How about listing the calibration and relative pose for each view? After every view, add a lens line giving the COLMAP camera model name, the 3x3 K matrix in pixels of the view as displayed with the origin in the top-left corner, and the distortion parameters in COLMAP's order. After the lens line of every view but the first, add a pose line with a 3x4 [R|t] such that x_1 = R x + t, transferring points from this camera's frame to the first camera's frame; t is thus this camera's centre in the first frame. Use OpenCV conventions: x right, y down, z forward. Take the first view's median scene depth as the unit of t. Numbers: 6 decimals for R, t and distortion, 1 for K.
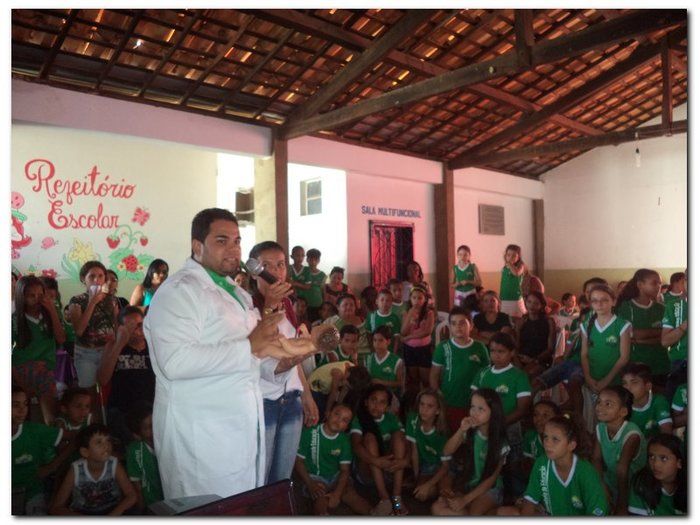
lens RADIAL K [[540.3, 0, 348.1], [0, 540.3, 265.1], [0, 0, 1]] dist [-0.058464, 0.005076]
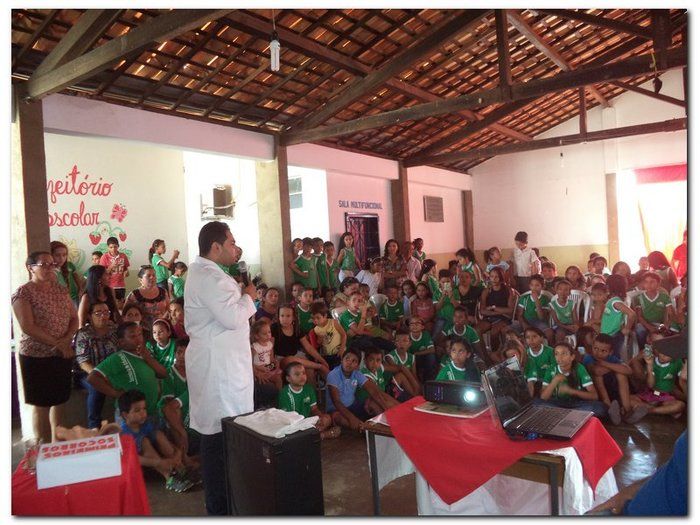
lens RADIAL K [[540.3, 0, 352.8], [0, 540.3, 262.4], [0, 0, 1]] dist [-0.058464, 0.005076]
pose [[0.978770, -0.039811, 0.201058, -0.171422], [0.035652, 0.999070, 0.024267, -0.004010], [-0.201837, -0.016584, 0.979279, -0.130886]]
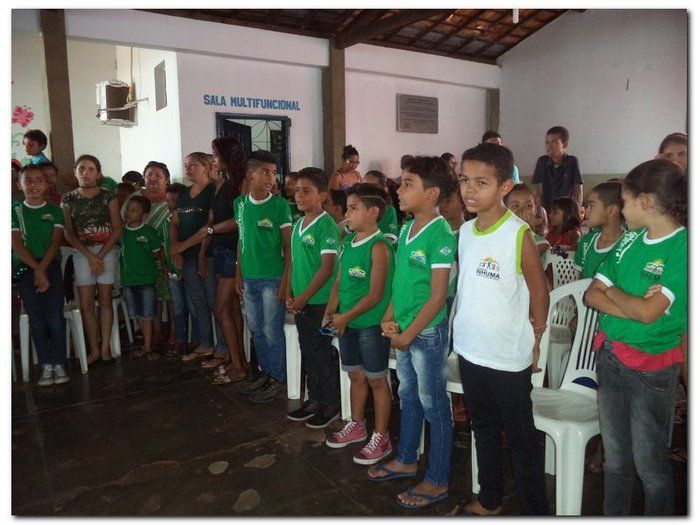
lens RADIAL K [[540.3, 0, 351.2], [0, 540.3, 260.6], [0, 0, 1]] dist [-0.058464, 0.005076]
pose [[0.987624, 0.030314, -0.153885, 0.355103], [-0.006142, 0.987867, 0.155181, 0.010779], [0.156722, -0.152316, 0.975827, 0.190619]]
